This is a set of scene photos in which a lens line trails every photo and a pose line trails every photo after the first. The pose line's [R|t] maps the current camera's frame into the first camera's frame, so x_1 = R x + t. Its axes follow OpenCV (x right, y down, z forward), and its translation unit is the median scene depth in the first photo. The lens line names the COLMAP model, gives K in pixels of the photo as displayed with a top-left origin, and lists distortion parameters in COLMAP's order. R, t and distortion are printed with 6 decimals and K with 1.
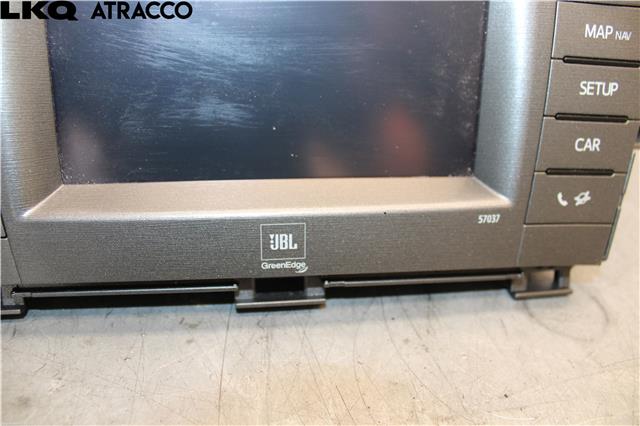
lens RADIAL K [[525.8, 0, 320.0], [0, 525.8, 213.0], [0, 0, 1]] dist [-0.173505, 0.139032]
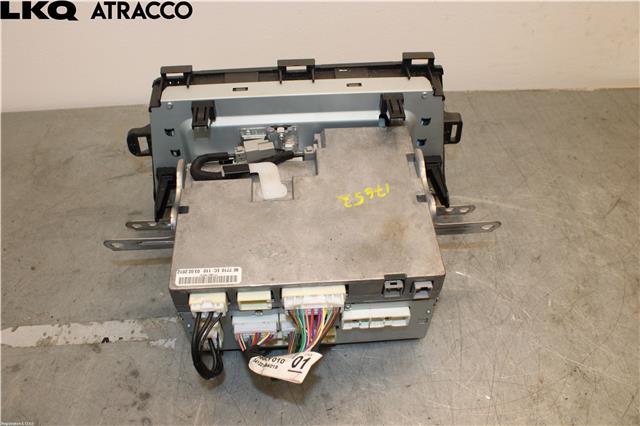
lens RADIAL K [[525.8, 0, 320.0], [0, 525.8, 213.0], [0, 0, 1]] dist [-0.173505, 0.139032]
pose [[0.994433, 0.004196, -0.105291, 0.599596], [0.019870, 0.973814, 0.226474, -0.665811], [0.103484, -0.227306, 0.968309, -1.460411]]
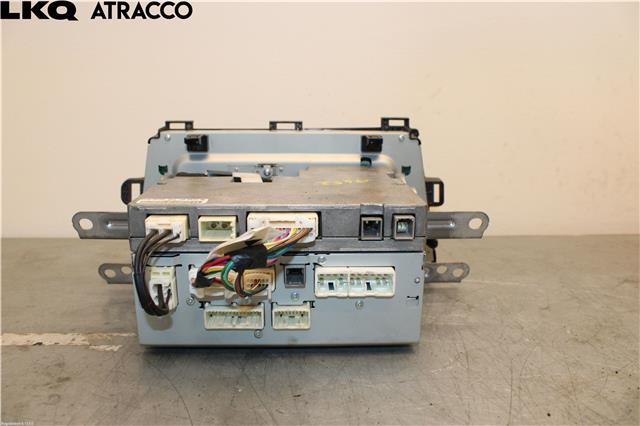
lens RADIAL K [[525.8, 0, 320.0], [0, 525.8, 213.0], [0, 0, 1]] dist [-0.173505, 0.139032]
pose [[0.992237, -0.049590, -0.114047, 0.701331], [-0.000152, 0.916574, -0.399865, 0.753196], [0.124362, 0.396779, 0.909451, -1.254331]]
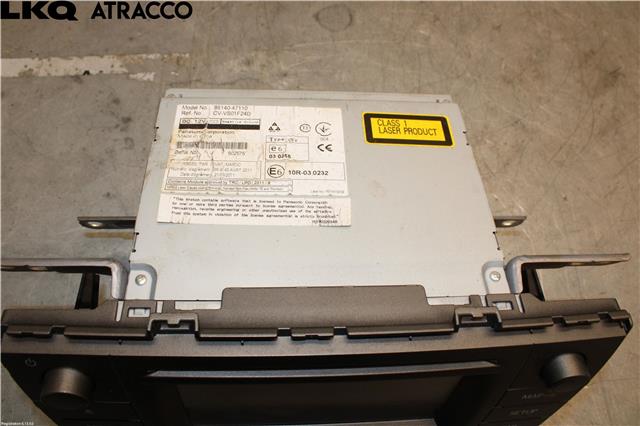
lens RADIAL K [[525.8, 0, 320.0], [0, 525.8, 213.0], [0, 0, 1]] dist [-0.173505, 0.139032]
pose [[0.996654, 0.079109, -0.020573, 0.605746], [-0.056156, 0.845554, 0.530929, -0.369245], [0.059397, -0.527997, 0.847166, -1.802567]]
